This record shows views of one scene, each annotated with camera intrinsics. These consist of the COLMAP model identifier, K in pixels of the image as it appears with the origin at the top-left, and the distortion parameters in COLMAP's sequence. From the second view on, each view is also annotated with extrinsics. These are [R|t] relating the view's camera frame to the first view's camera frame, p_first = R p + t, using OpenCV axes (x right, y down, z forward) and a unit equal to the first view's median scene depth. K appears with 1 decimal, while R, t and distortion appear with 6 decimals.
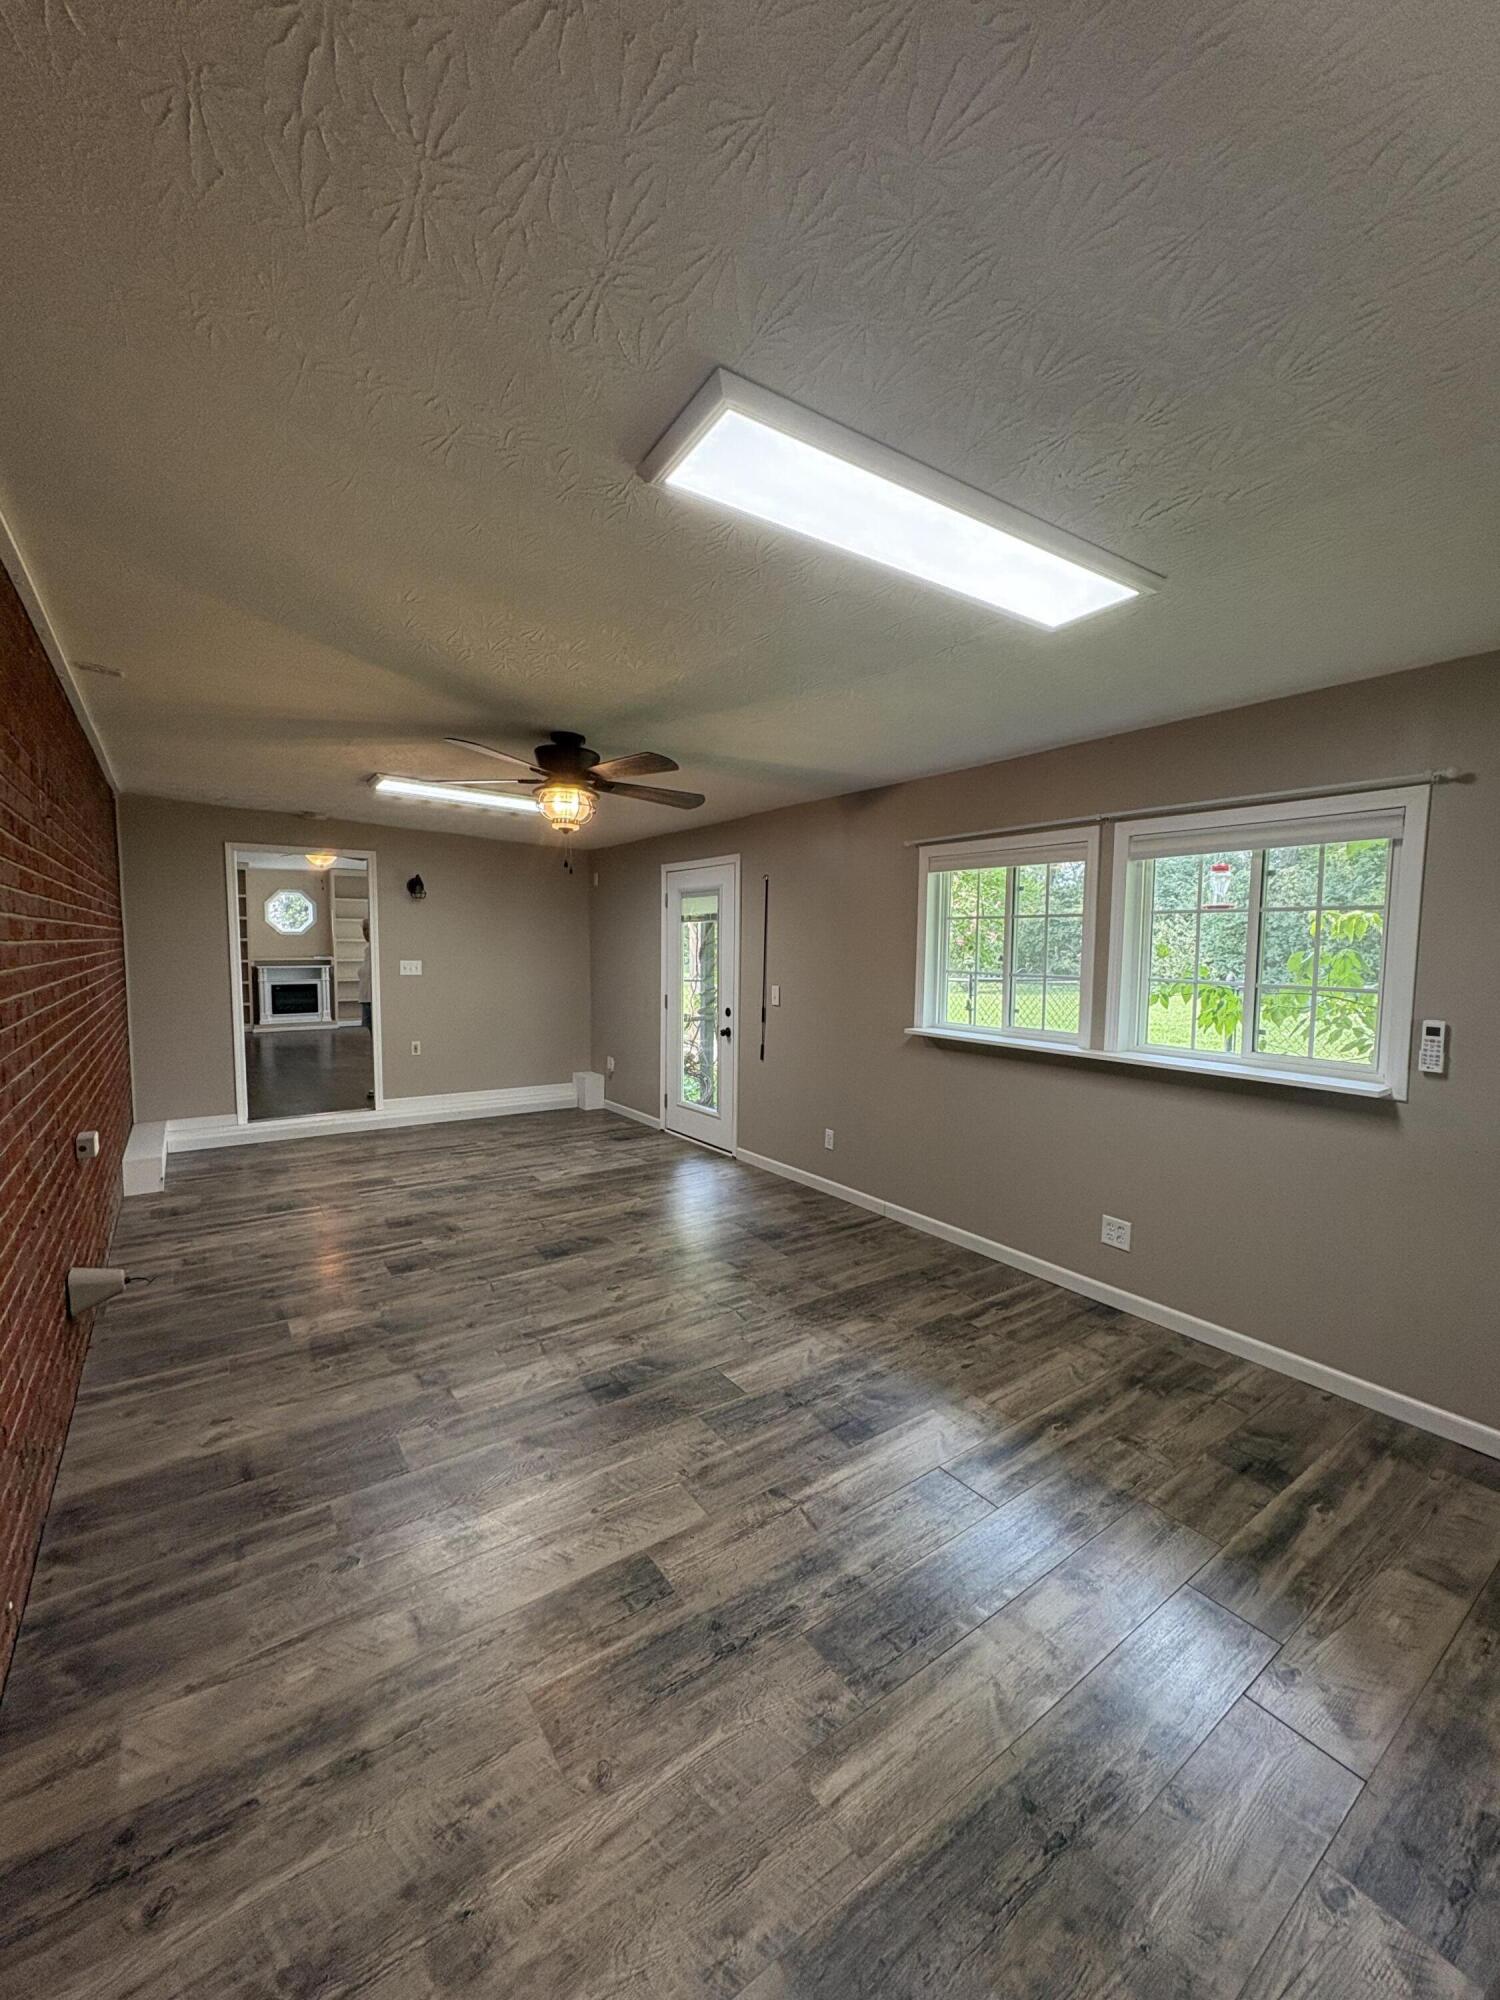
lens RADIAL K [[791.0, 0, 747.9], [0, 791.0, 1002.9], [0, 0, 1]] dist [-0.001307, 0.000392]
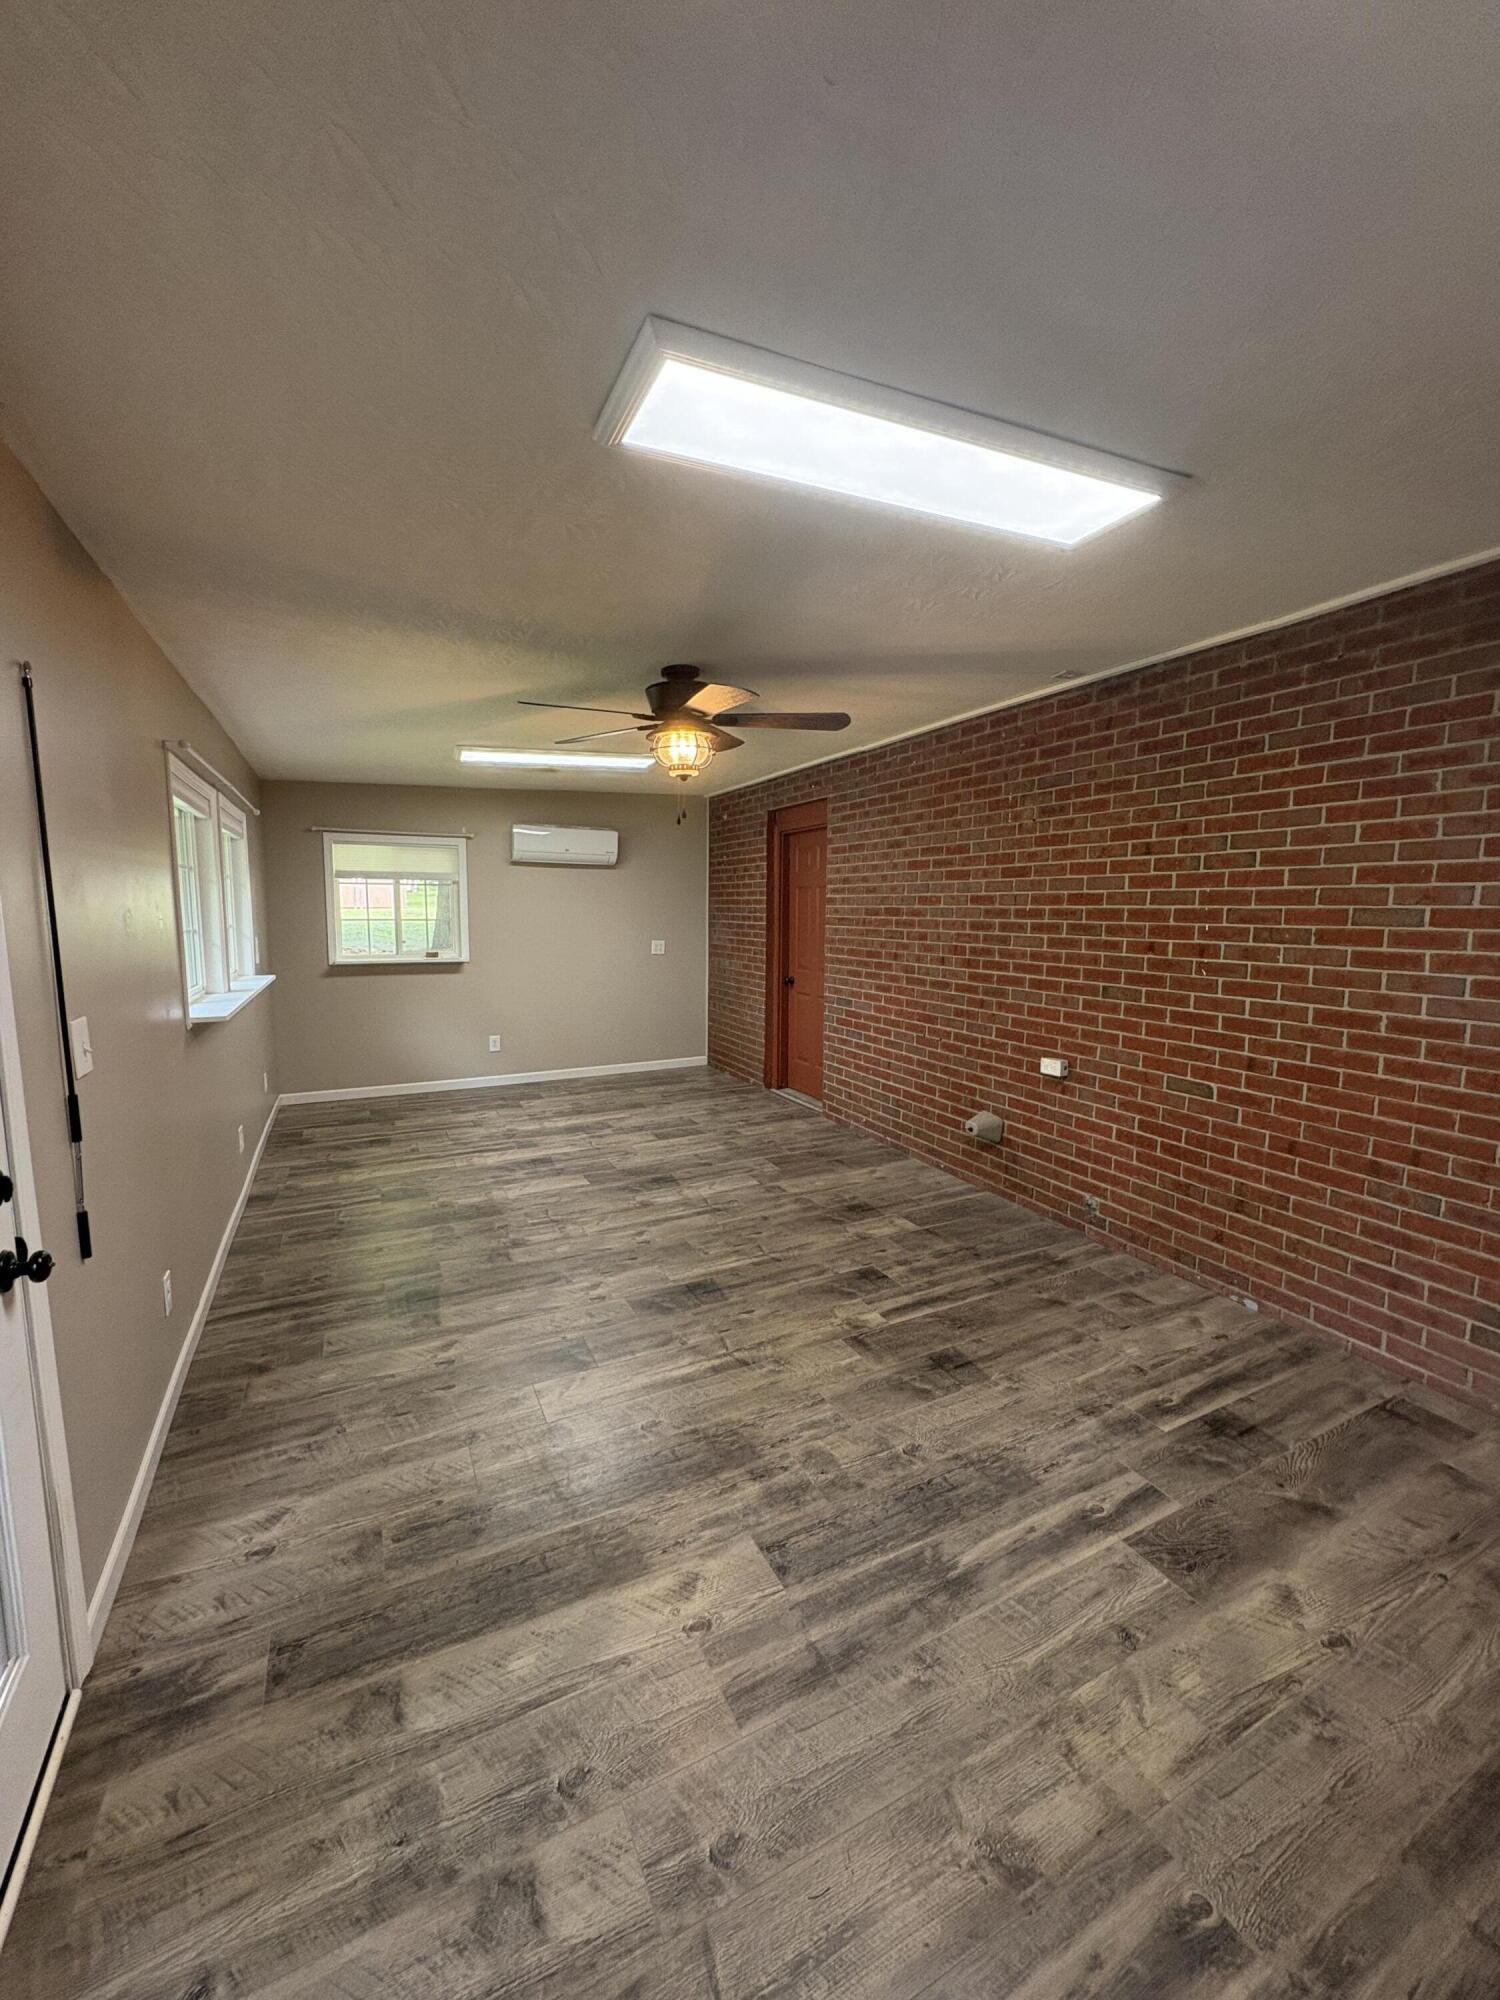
lens RADIAL K [[791.0, 0, 747.2], [0, 791.0, 998.9], [0, 0, 1]] dist [-0.001307, 0.000392]
pose [[-0.987987, -0.031572, 0.151276, -0.424527], [-0.002284, 0.981784, 0.189985, -0.134270], [-0.154519, 0.187357, -0.970062, 1.817138]]
